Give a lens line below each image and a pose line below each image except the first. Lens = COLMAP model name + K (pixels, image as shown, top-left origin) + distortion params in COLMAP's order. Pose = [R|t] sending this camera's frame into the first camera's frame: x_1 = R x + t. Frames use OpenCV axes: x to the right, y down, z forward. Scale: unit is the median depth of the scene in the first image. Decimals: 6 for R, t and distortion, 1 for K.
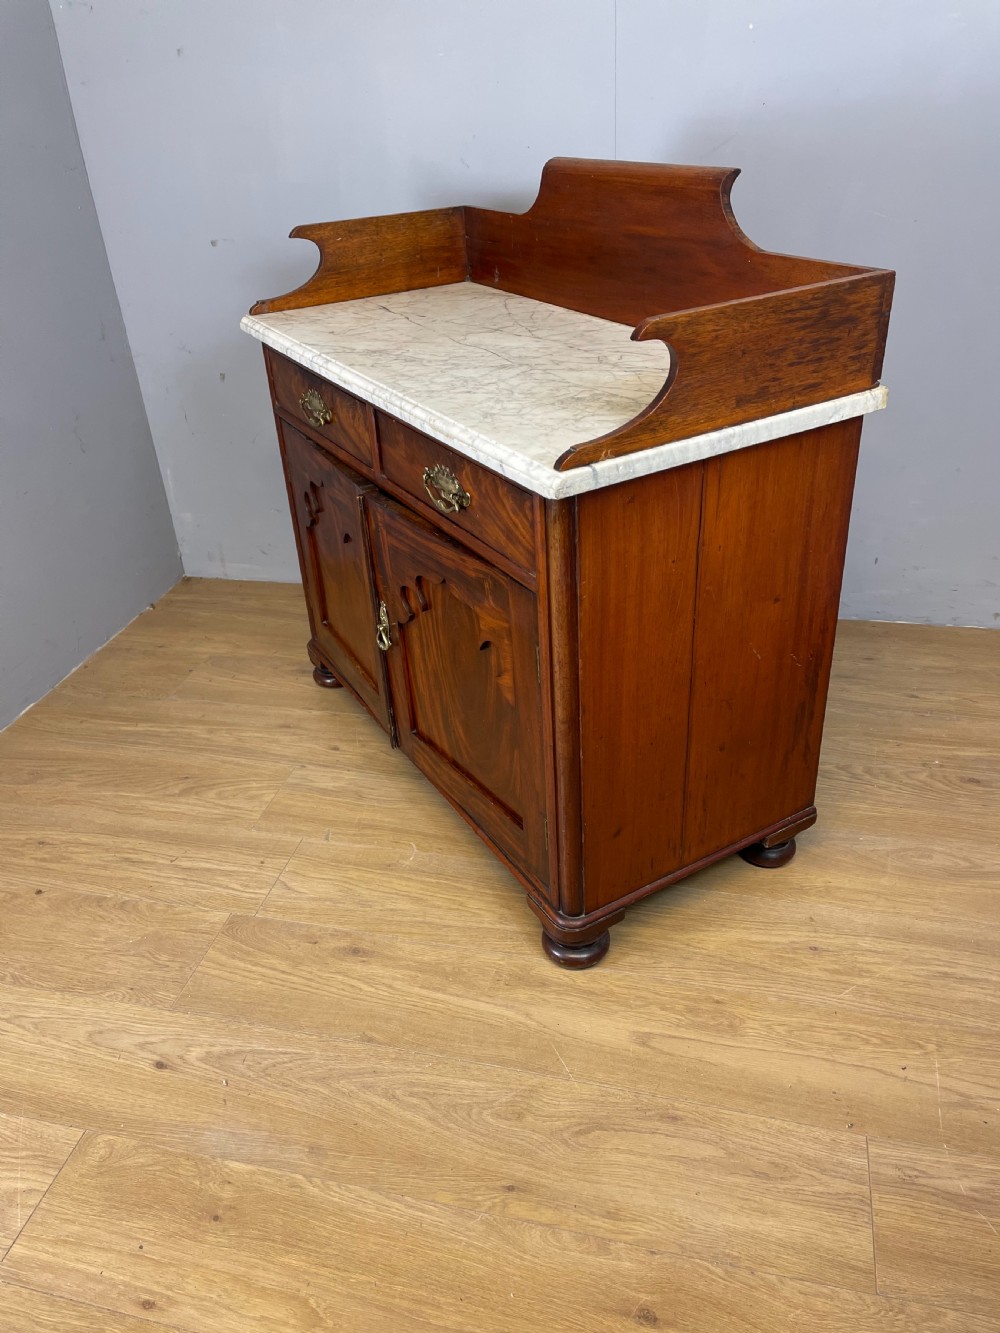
lens RADIAL K [[1012.1, 0, 500.4], [0, 1012.1, 659.6], [0, 0, 1]] dist [0.105299, -0.135649]
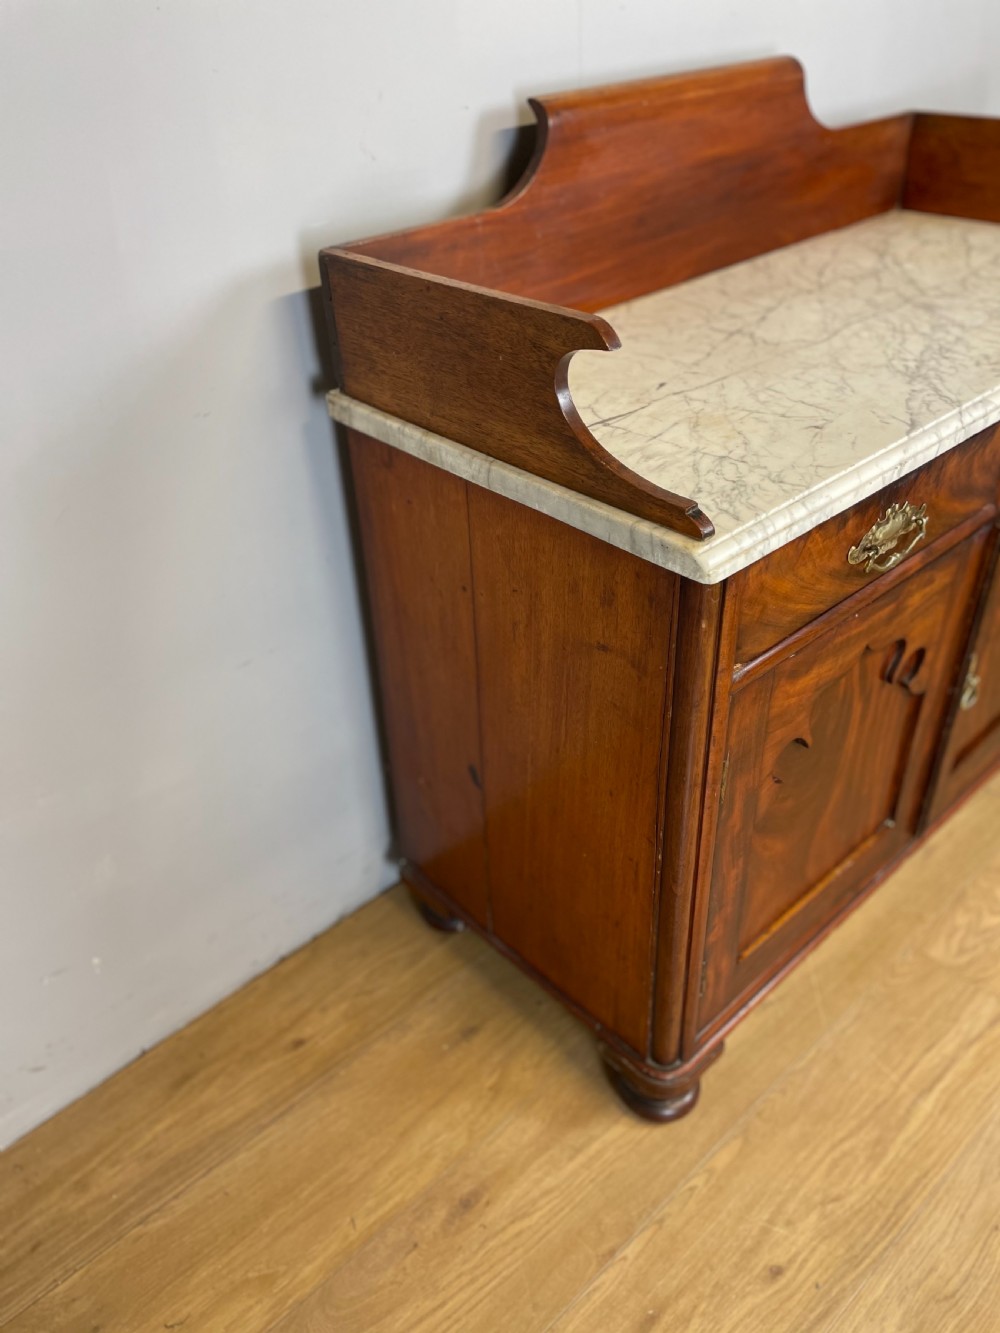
lens RADIAL K [[1012.1, 0, 500.4], [0, 1012.1, 659.6], [0, 0, 1]] dist [0.105299, -0.135649]
pose [[-0.204364, -0.505187, 0.838464, -0.725971], [0.538517, 0.657260, 0.527265, -0.693152], [-0.817456, 0.559281, 0.137732, 1.285296]]
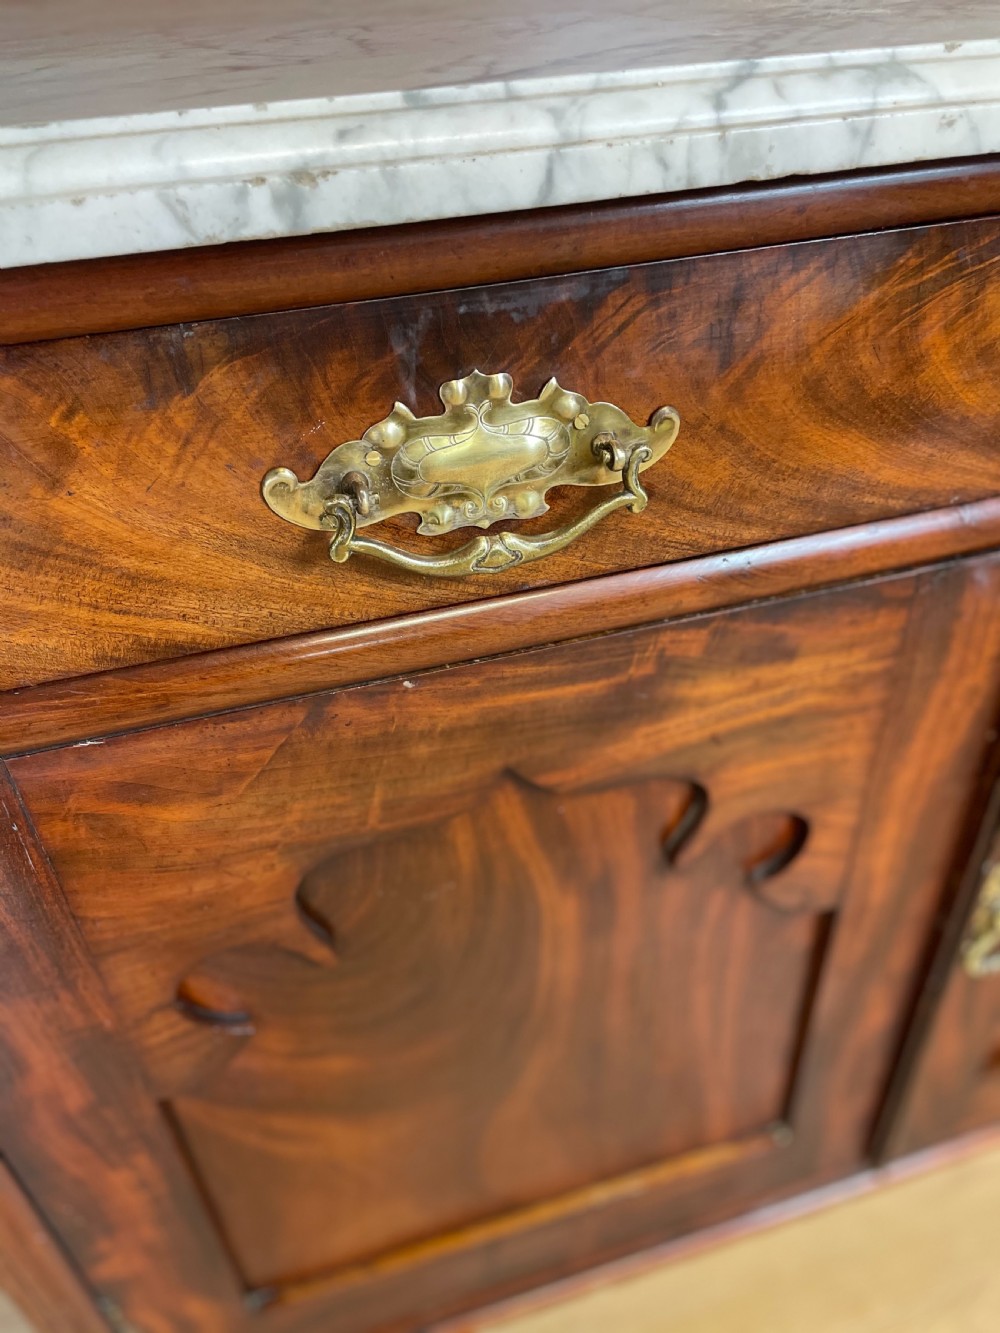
lens RADIAL K [[1024.1, 0, 503.8], [0, 1024.1, 662.5], [0, 0, 1]] dist [0.095444, -0.143759]
pose [[0.233449, -0.549207, 0.802417, -0.391755], [0.517514, 0.768811, 0.375644, -0.326569], [-0.823213, 0.327568, 0.463701, 1.045949]]
